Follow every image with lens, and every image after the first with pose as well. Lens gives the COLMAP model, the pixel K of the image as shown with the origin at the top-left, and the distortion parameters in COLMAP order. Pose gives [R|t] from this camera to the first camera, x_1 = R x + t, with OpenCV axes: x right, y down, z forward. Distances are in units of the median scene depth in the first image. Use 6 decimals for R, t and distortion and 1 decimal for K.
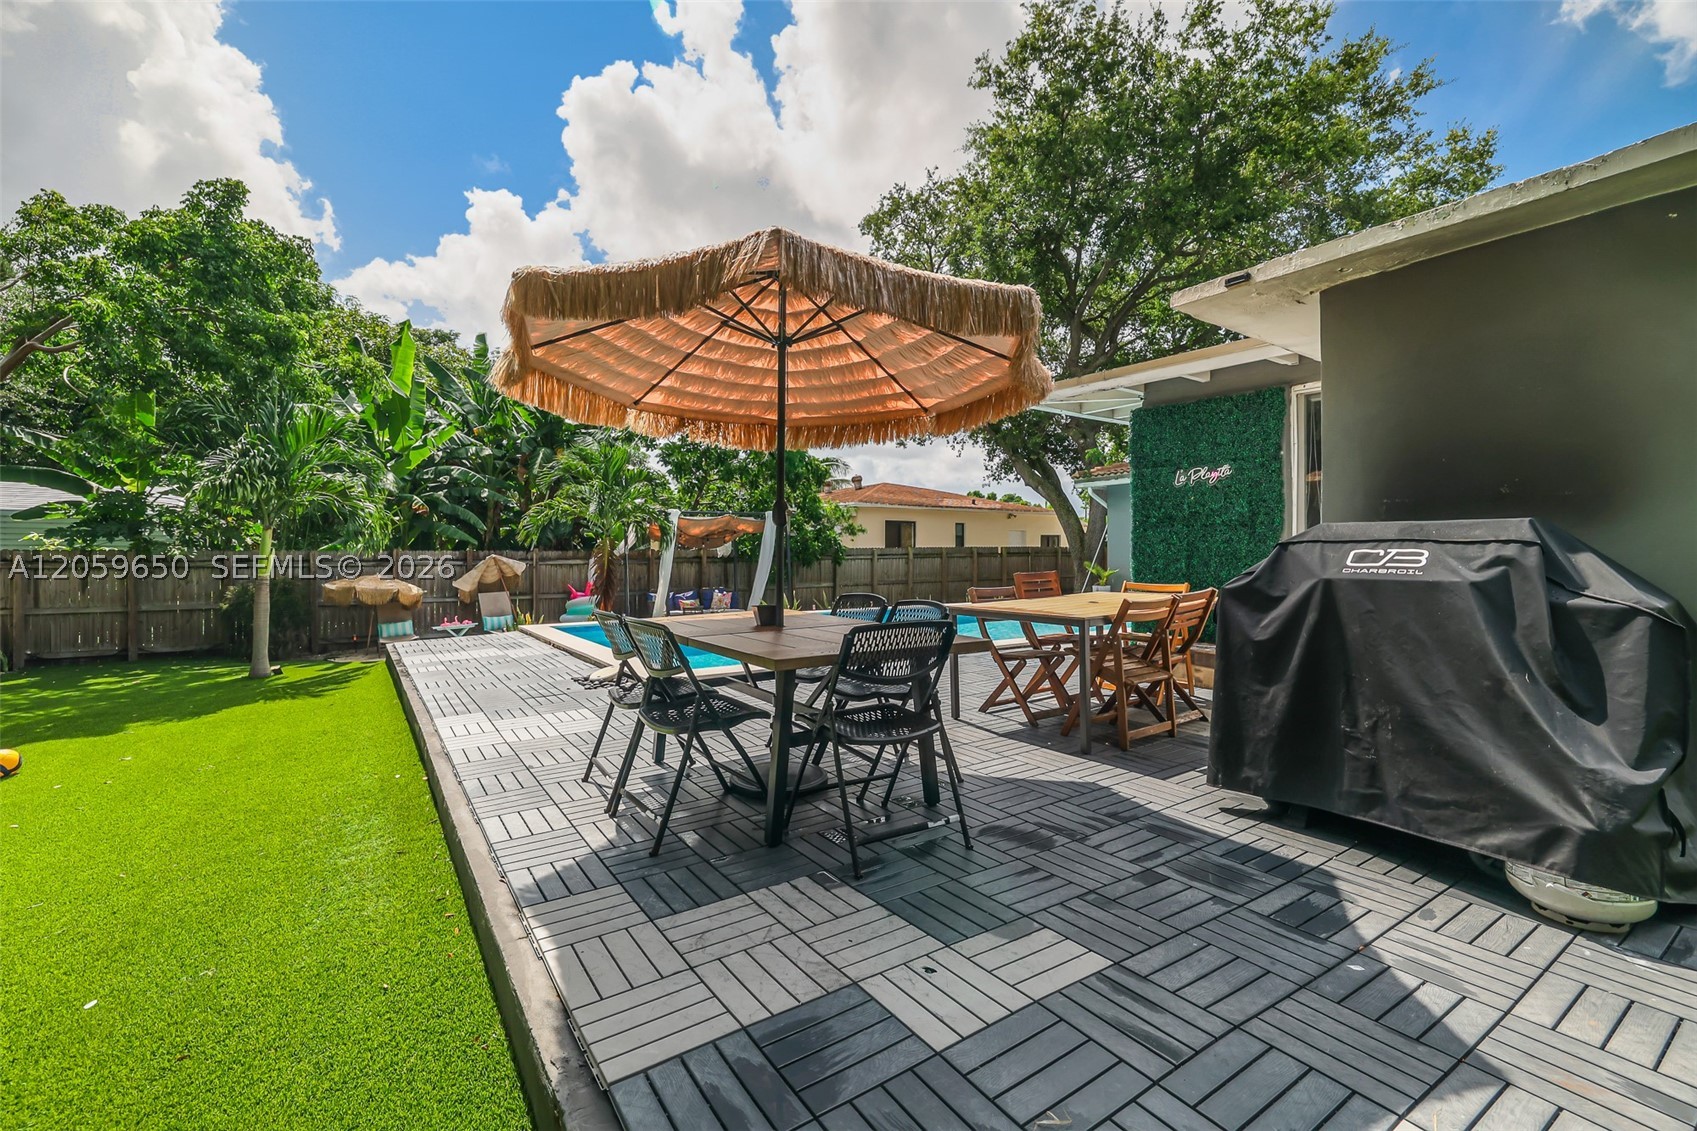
lens RADIAL K [[717.1, 0, 835.1], [0, 717.1, 551.4], [0, 0, 1]] dist [0.000542, -0.000539]
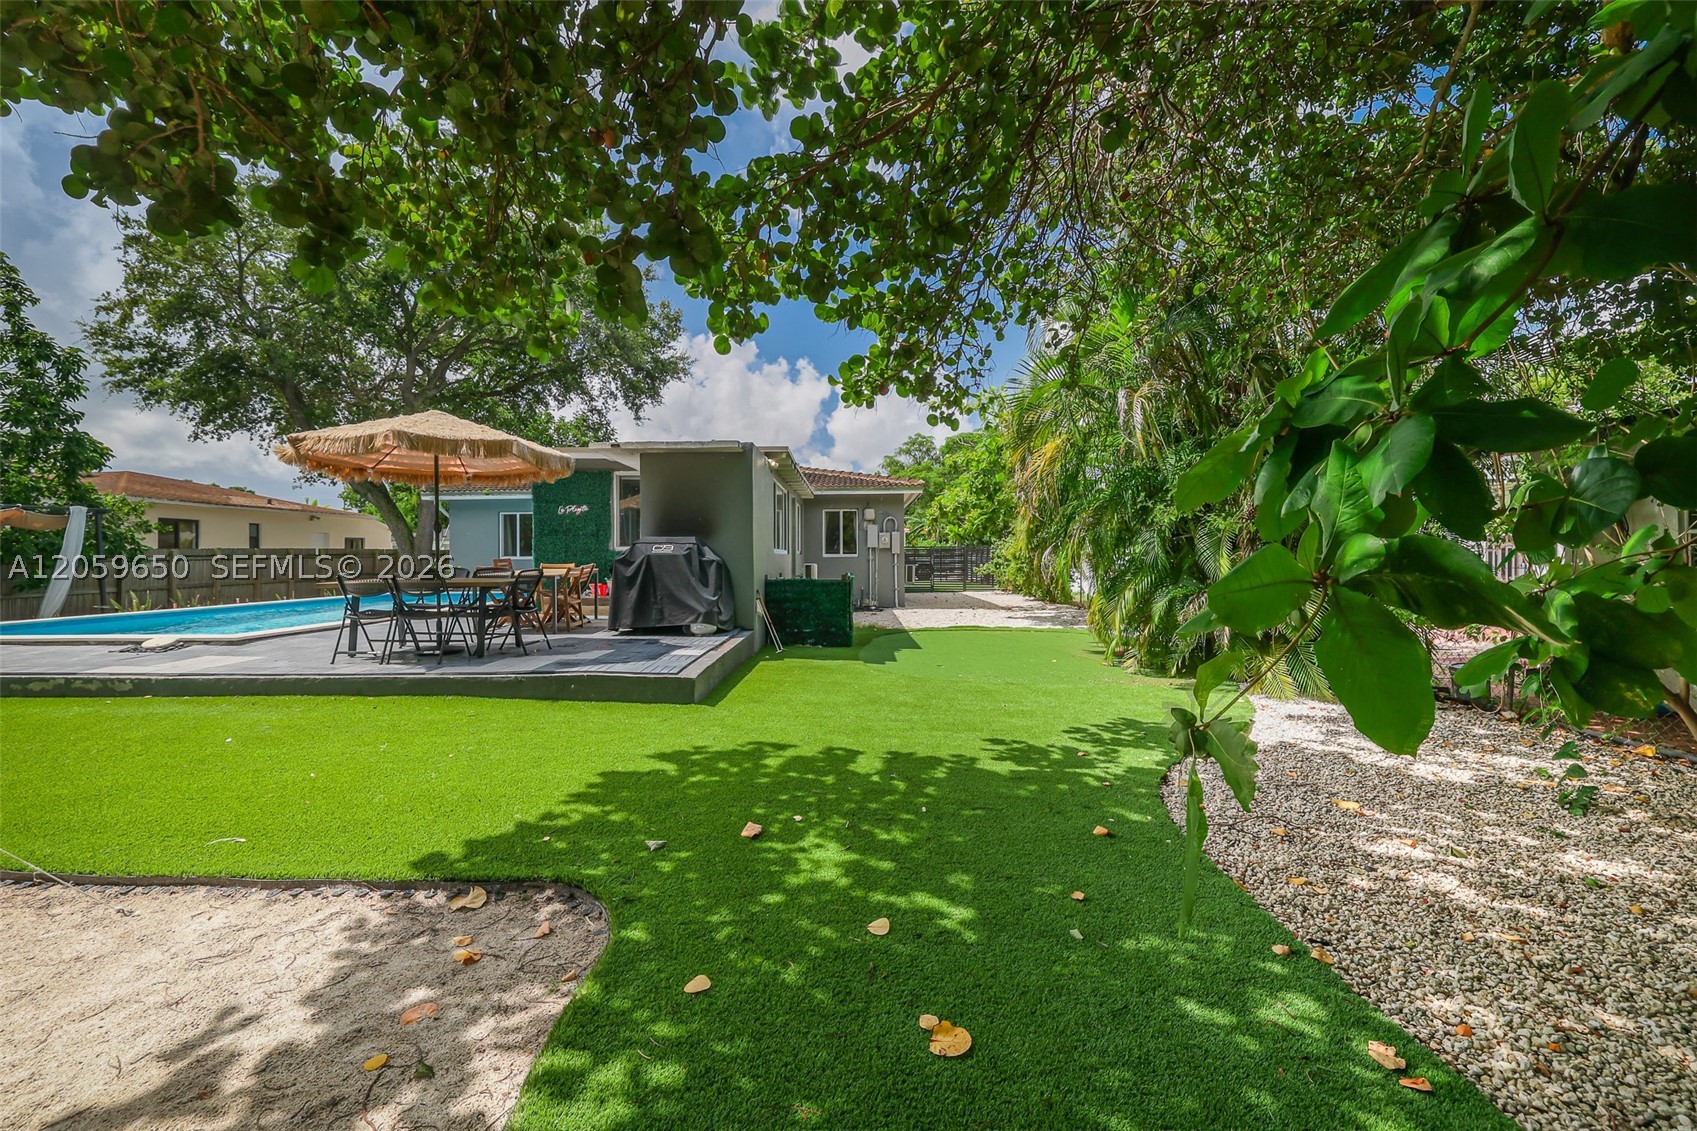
lens RADIAL K [[717.1, 0, 843.6], [0, 717.1, 560.4], [0, 0, 1]] dist [0.000542, -0.000539]
pose [[0.566493, -0.004265, 0.824056, -1.403835], [0.001027, 0.999989, 0.004470, 0.049947], [-0.824066, -0.001686, 0.566491, -1.474664]]
